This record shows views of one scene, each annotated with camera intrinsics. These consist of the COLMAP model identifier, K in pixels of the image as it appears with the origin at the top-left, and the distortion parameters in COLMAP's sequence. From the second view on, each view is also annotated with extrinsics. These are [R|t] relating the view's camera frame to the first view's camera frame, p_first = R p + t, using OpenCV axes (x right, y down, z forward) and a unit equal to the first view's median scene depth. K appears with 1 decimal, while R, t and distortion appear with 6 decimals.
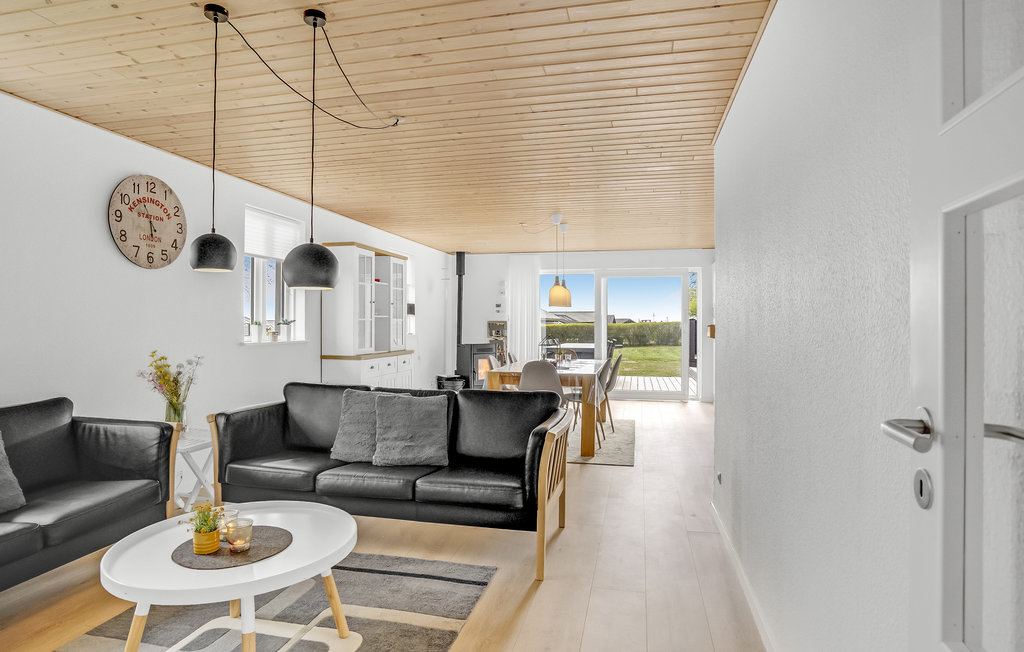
lens RADIAL K [[563.3, 0, 512.0], [0, 563.3, 326.0], [0, 0, 1]] dist [0.000433, 0.000379]
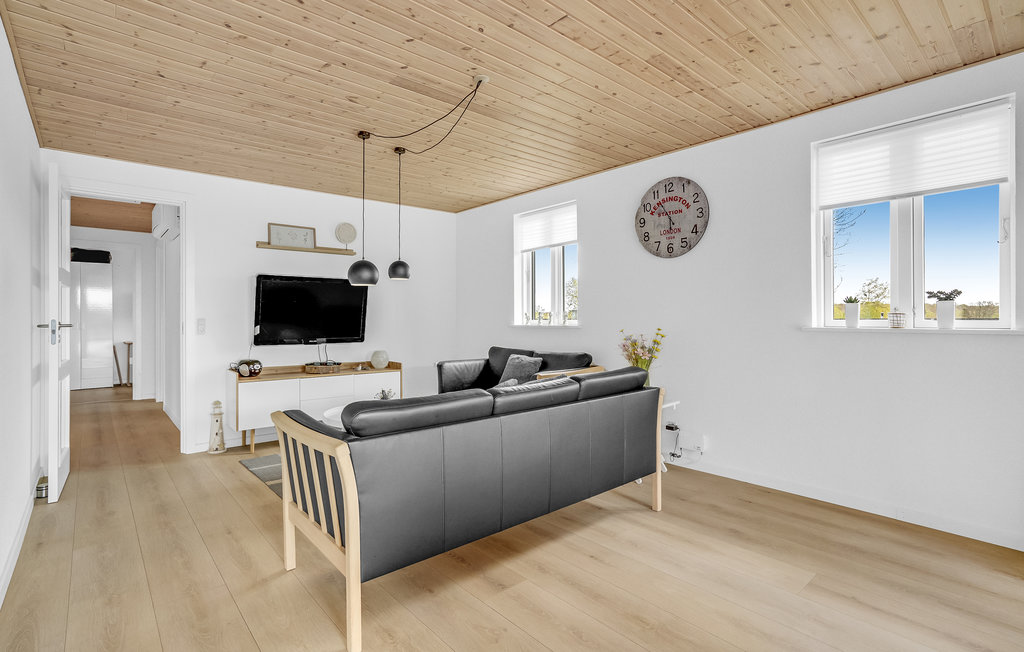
lens RADIAL K [[492.5, 0, 510.1], [0, 492.5, 307.5], [0, 0, 1]] dist [-0.000706, 0.000258]
pose [[-0.571847, -0.010537, -0.820293, 0.367547], [0.002600, 0.999889, -0.014656, 0.013685], [0.820356, -0.010514, -0.571756, 1.290594]]
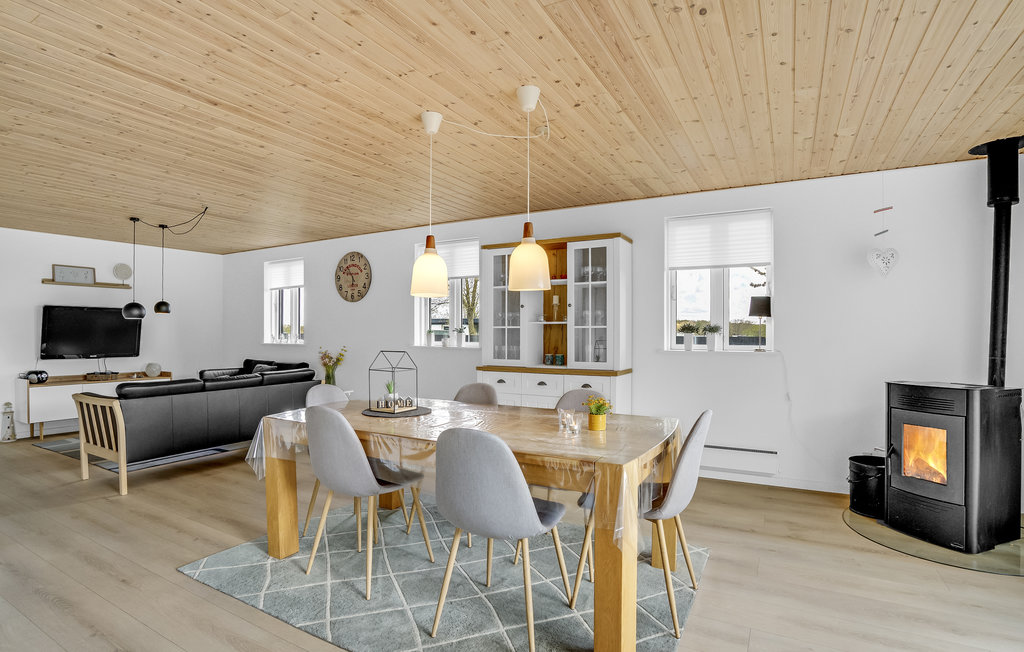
lens RADIAL K [[505.7, 0, 489.6], [0, 505.7, 331.4], [0, 0, 1]] dist [-0.049587, 0.023211]
pose [[-0.297373, 0.004364, -0.954751, 0.799439], [-0.003693, 0.999977, 0.005721, -0.015963], [0.954754, 0.005227, -0.297350, 1.901402]]
